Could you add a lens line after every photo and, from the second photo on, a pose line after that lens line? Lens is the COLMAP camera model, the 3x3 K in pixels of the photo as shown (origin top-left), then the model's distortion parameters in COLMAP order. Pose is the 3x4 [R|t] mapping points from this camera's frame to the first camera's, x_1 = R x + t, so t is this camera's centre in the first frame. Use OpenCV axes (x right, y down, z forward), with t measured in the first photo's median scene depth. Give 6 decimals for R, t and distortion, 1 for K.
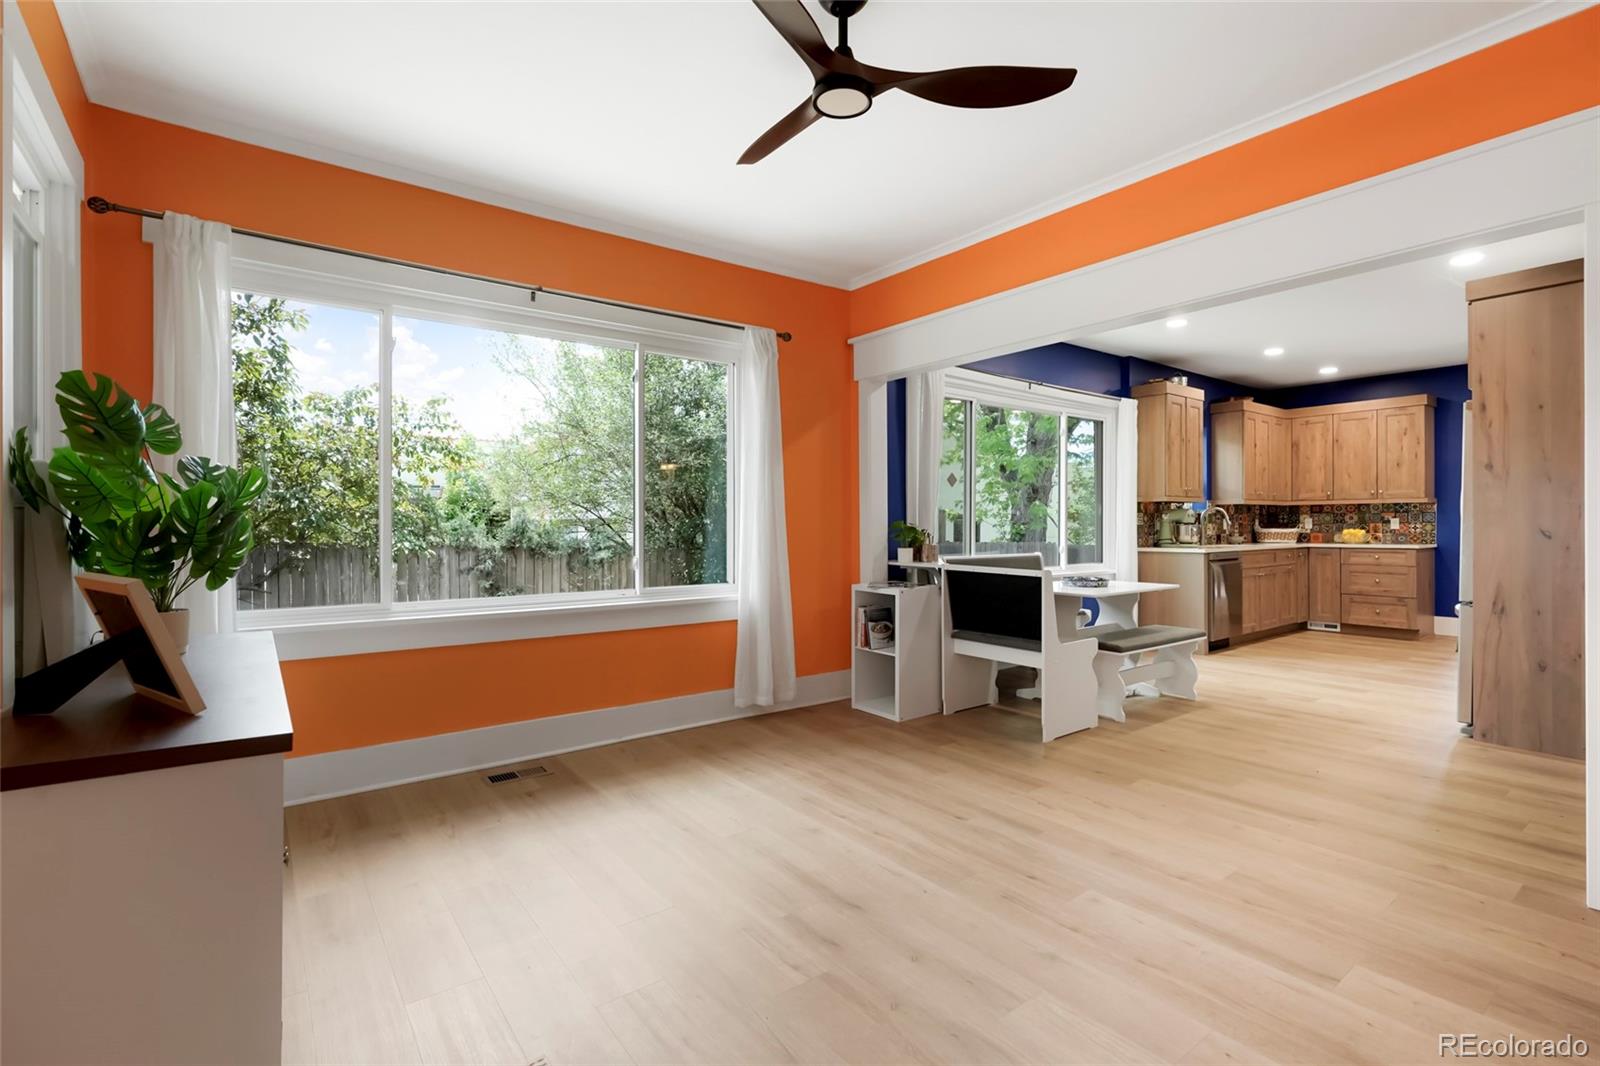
lens RADIAL K [[737.7, 0, 797.0], [0, 737.7, 525.5], [0, 0, 1]] dist [-0.006225, 0.001265]
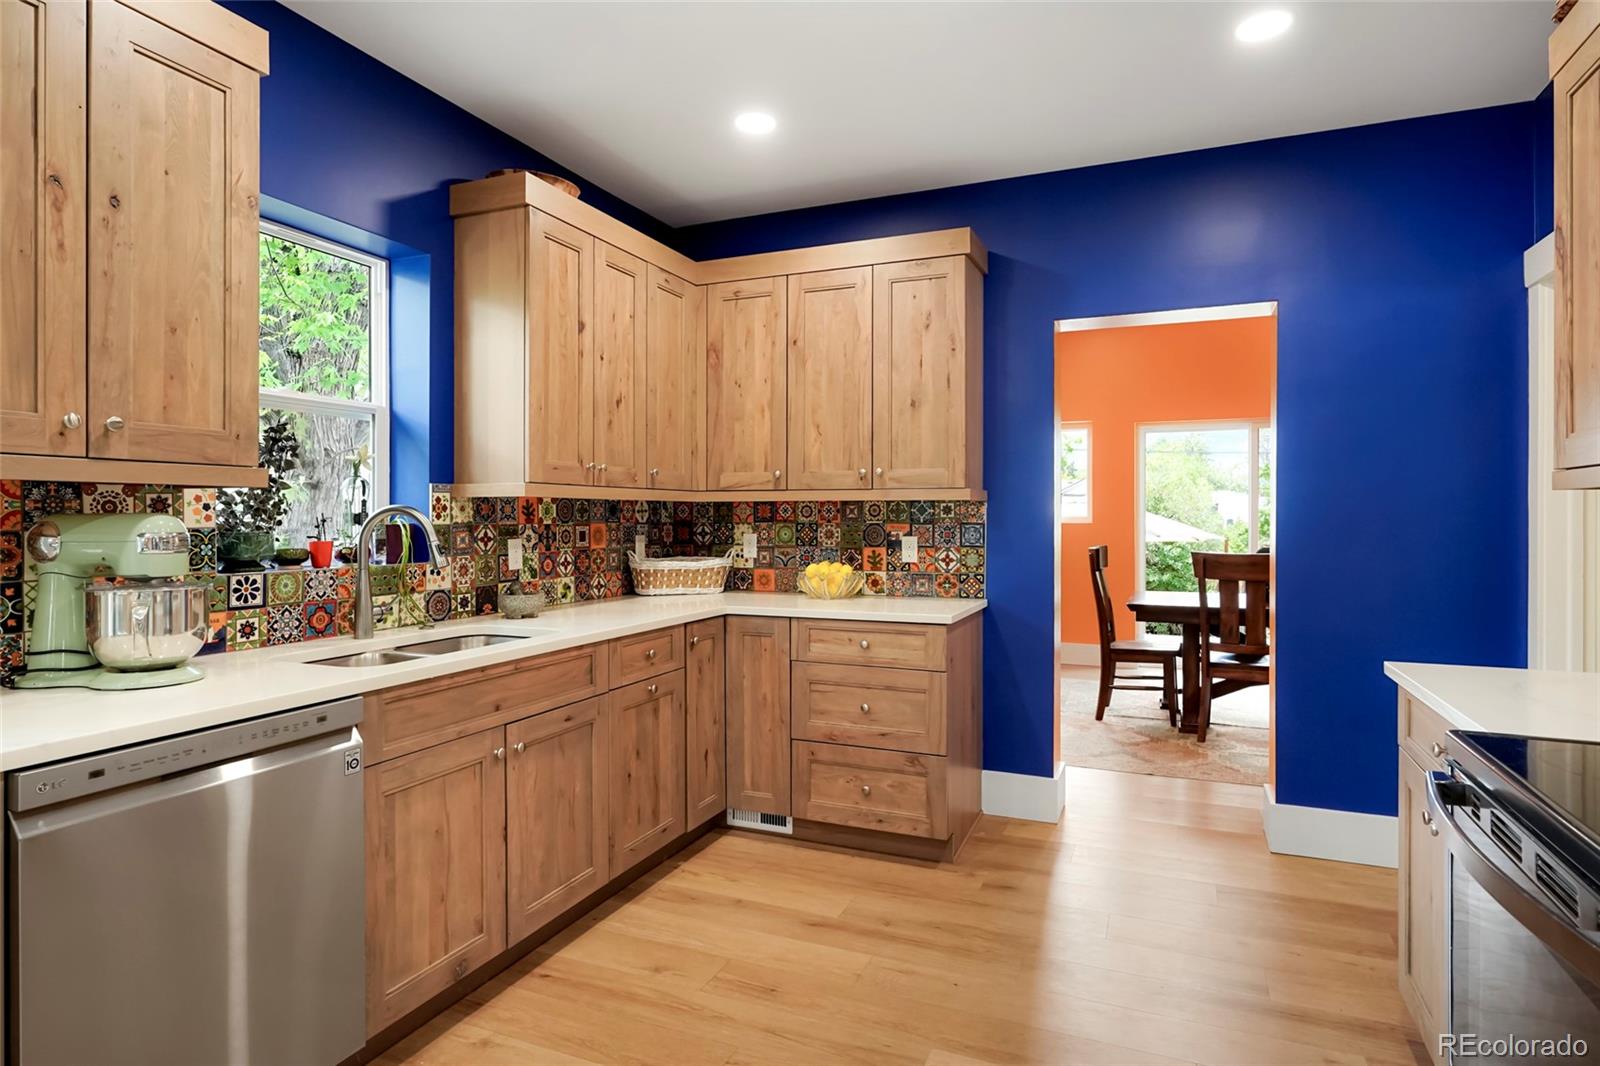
lens RADIAL K [[860.3, 0, 819.9], [0, 860.3, 517.7], [0, 0, 1]] dist [-0.003871, -0.000251]
pose [[0.859814, 0.003330, 0.510596, 0.518260], [-0.002908, 0.999994, -0.001625, -0.019712], [-0.510599, -0.000088, 0.859819, 0.603594]]
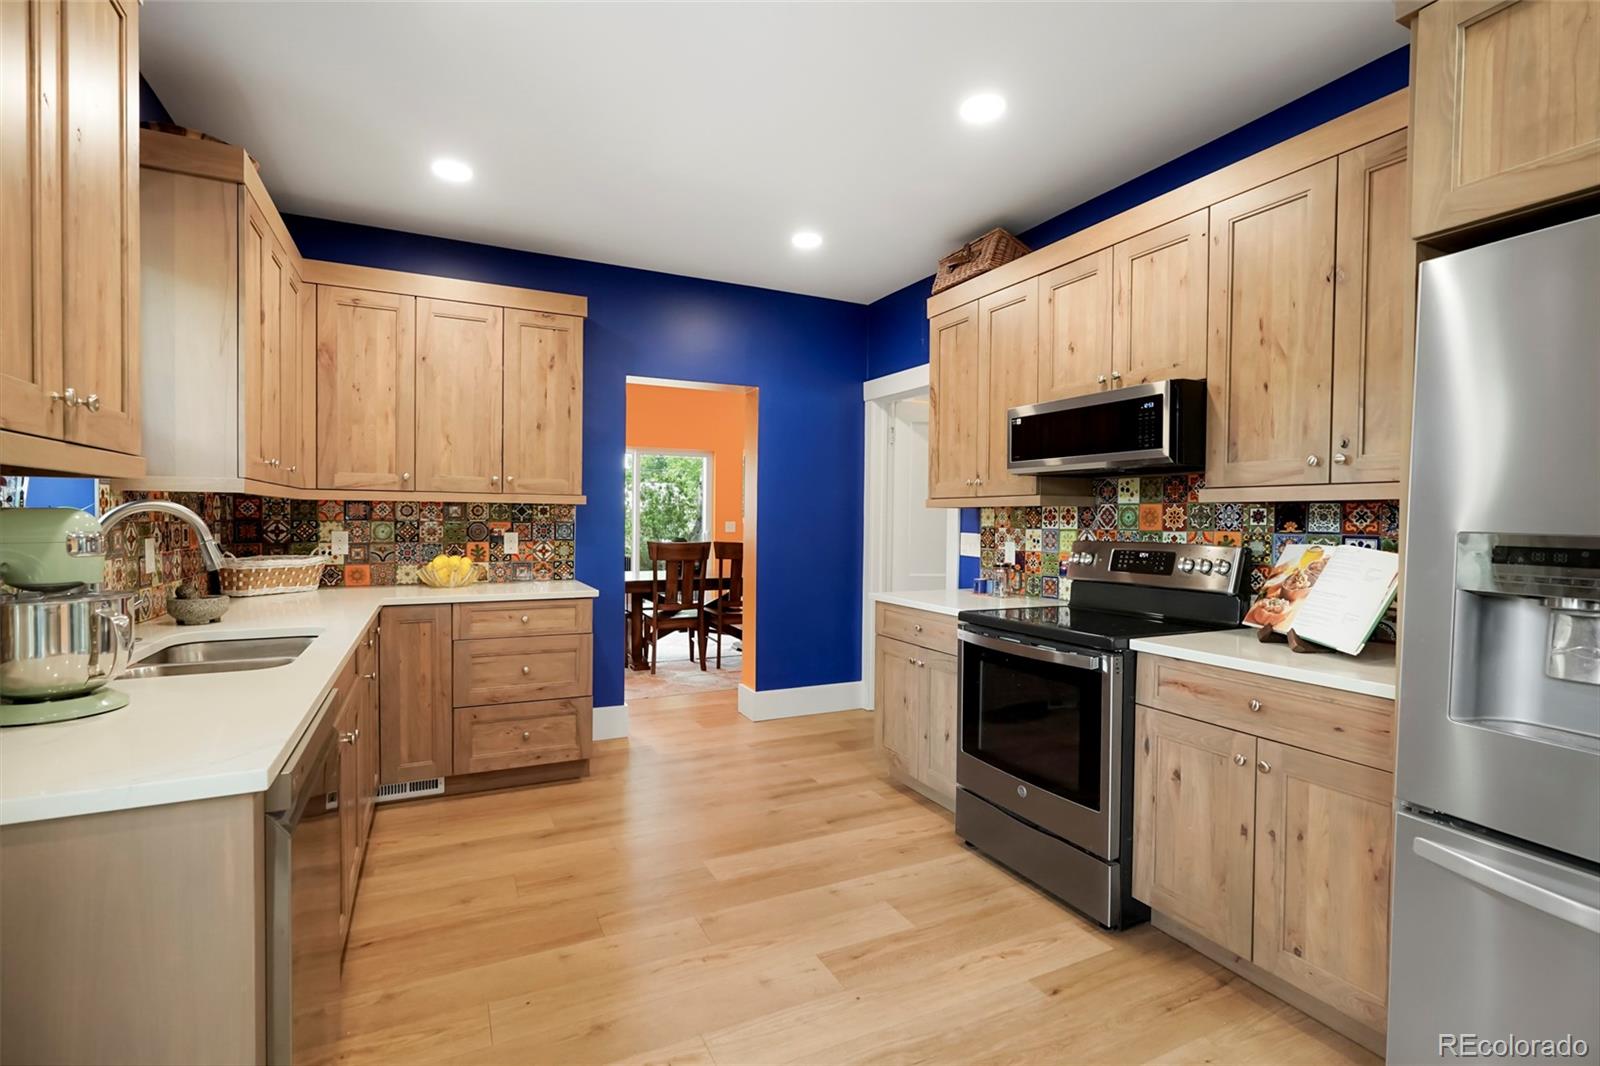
lens RADIAL K [[737.7, 0, 808.8], [0, 737.7, 532.1], [0, 0, 1]] dist [-0.006225, 0.001265]
pose [[0.179653, -0.012024, 0.983657, 0.344402], [-0.008895, 0.999865, 0.013847, -0.019207], [-0.983690, -0.011237, 0.179522, 0.704166]]
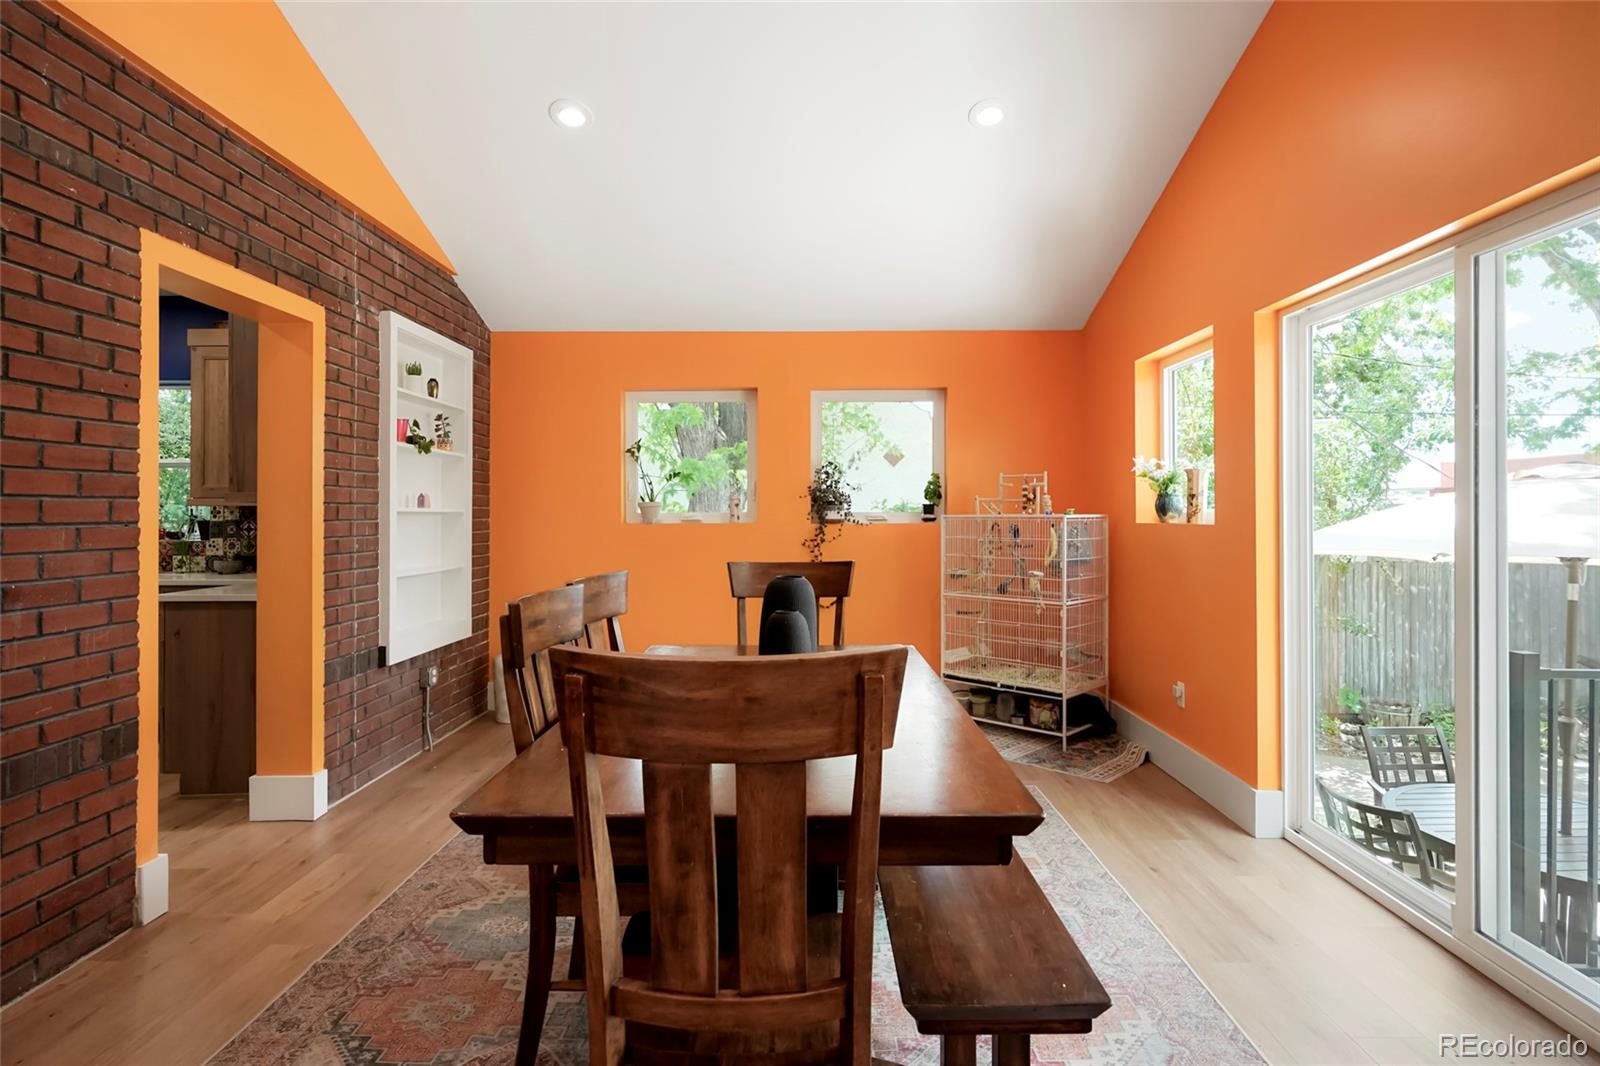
lens RADIAL K [[825.9, 0, 790.7], [0, 825.9, 496.6], [0, 0, 1]] dist [0.000901, 0.001700]
pose [[0.785830, -0.005696, -0.618417, 1.364014], [-0.001463, 0.999938, -0.011069, -0.030006], [0.618441, 0.009603, 0.785772, 0.769568]]
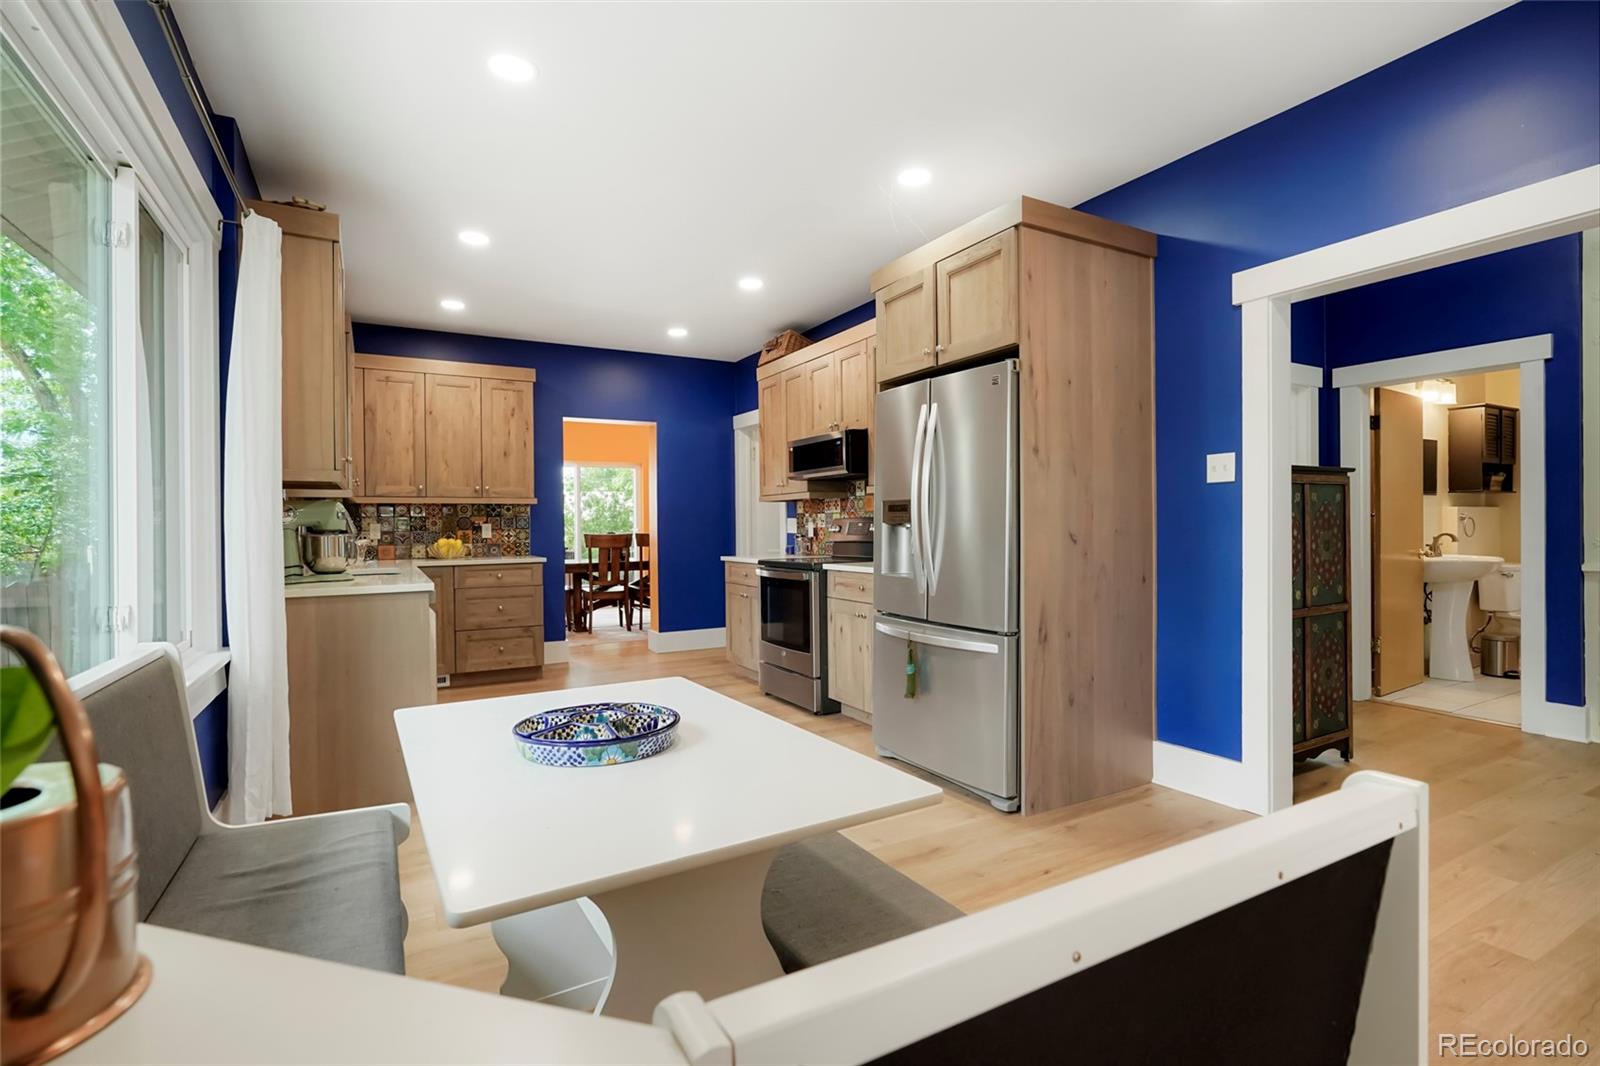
lens RADIAL K [[750.6, 0, 806.2], [0, 750.6, 532.7], [0, 0, 1]] dist [-0.002033, -0.000733]
pose [[0.125979, -0.007682, 0.992003, 0.072273], [0.011834, 0.999910, 0.006240, -0.001464], [-0.991962, 0.010954, 0.126059, 0.567908]]
